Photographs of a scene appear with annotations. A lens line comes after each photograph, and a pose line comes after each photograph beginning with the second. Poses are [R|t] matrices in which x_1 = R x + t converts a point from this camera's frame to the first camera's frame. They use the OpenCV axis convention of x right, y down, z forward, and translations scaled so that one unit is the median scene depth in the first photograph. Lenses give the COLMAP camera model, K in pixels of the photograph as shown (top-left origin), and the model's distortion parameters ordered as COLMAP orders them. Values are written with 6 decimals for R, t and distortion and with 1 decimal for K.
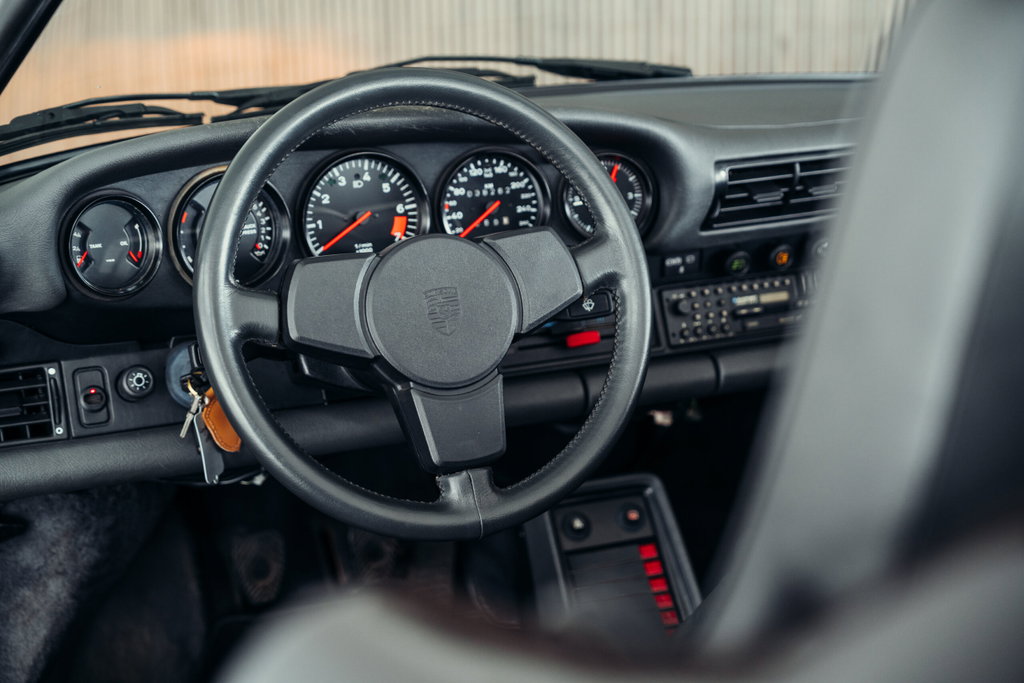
lens RADIAL K [[1741.8, 0, 511.1], [0, 1741.8, 351.8], [0, 0, 1]] dist [0.005365, 0.000000]
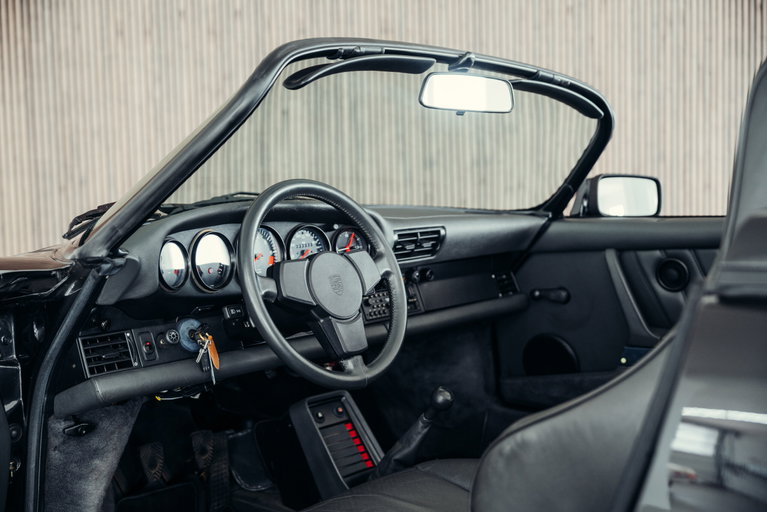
lens RADIAL K [[986.0, 0, 372.8], [0, 986.0, 267.9], [0, 0, 1]] dist [0.089944, 0.000000]
pose [[0.897251, -0.036738, 0.439989, -0.486910], [0.115358, 0.981423, -0.153299, 0.135168], [-0.426184, 0.188304, 0.884821, -0.110361]]
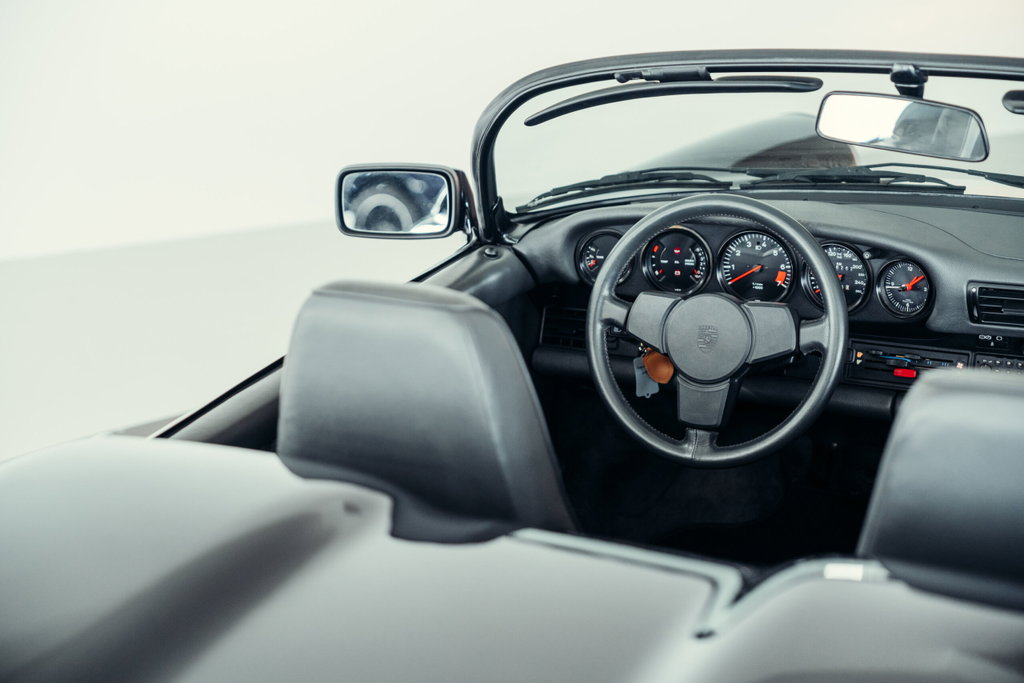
lens RADIAL K [[1786.9, 0, 509.7], [0, 1786.9, 340.3], [0, 0, 1]] dist [0.051469, 0.000000]
pose [[0.630553, 0.248893, -0.735156, 1.036354], [-0.160844, 0.968530, 0.189946, -0.296379], [0.759297, -0.001526, 0.650742, -0.288150]]
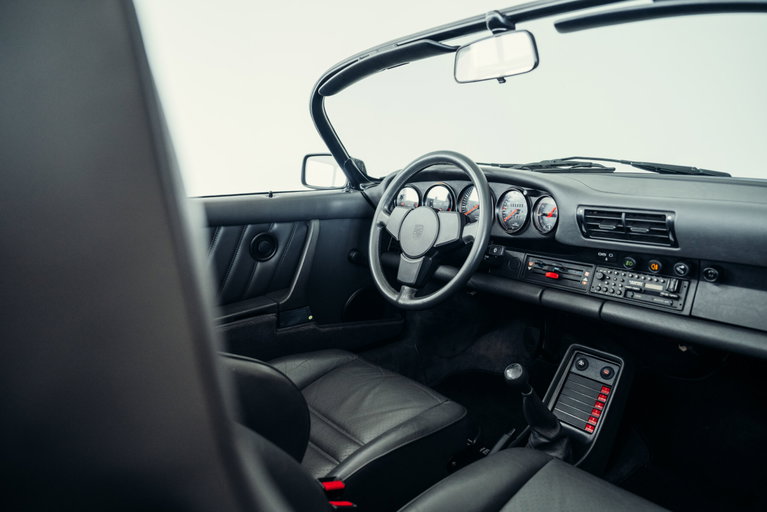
lens RADIAL K [[546.6, 0, 376.3], [0, 546.6, 257.7], [0, 0, 1]] dist [-0.014089, -0.008843]
pose [[0.234979, 0.205059, -0.950124, 0.737274], [-0.235304, 0.960419, 0.149087, -0.091319], [0.943089, 0.188535, 0.273929, 0.618217]]
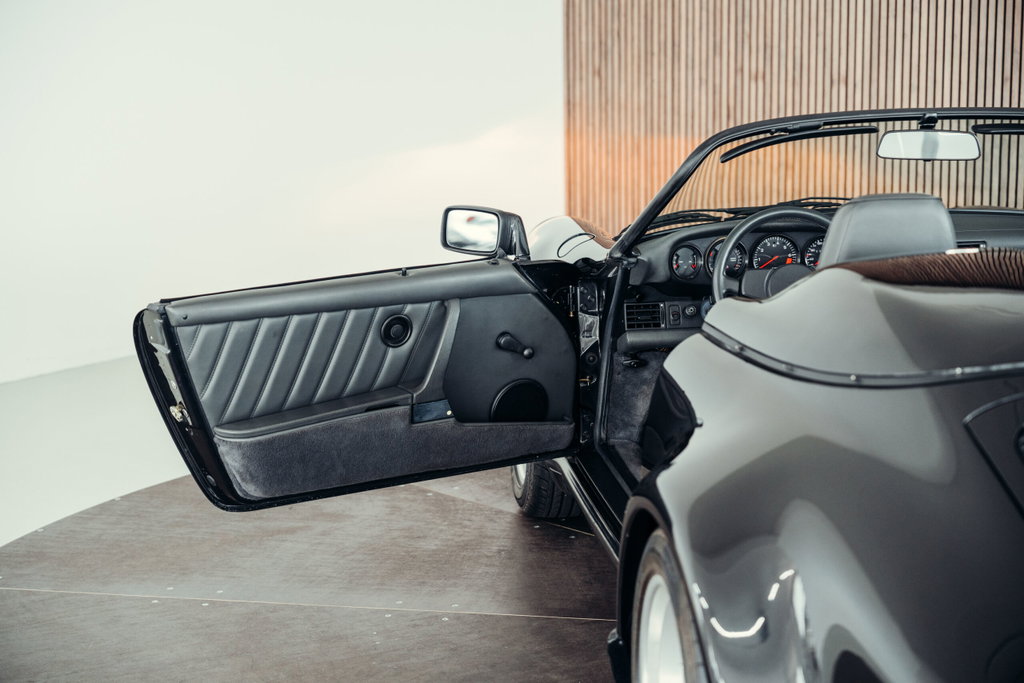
lens RADIAL K [[2007.9, 0, 510.9], [0, 2007.9, 344.2], [0, 0, 1]] dist [0.091400, 0.000000]
pose [[0.956811, 0.063289, -0.283739, 0.426569], [-0.077731, 0.996175, -0.039919, 0.218943], [0.280127, 0.060250, 0.958070, -2.160424]]
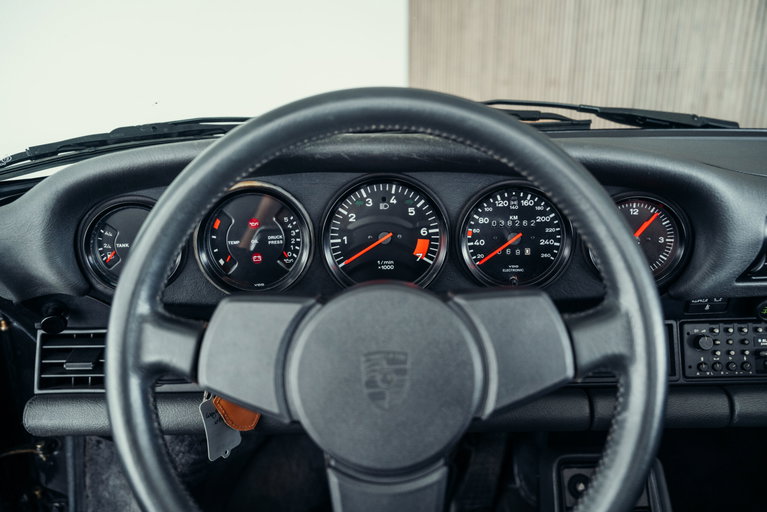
lens RADIAL K [[583.7, 0, 381.3], [0, 583.7, 252.6], [0, 0, 1]] dist [-0.015568, 0.027373]
pose [[0.917415, 0.123845, -0.378171, 0.050835], [-0.108706, 0.992188, 0.061212, -0.089662], [0.382797, -0.015048, 0.923710, 0.664041]]
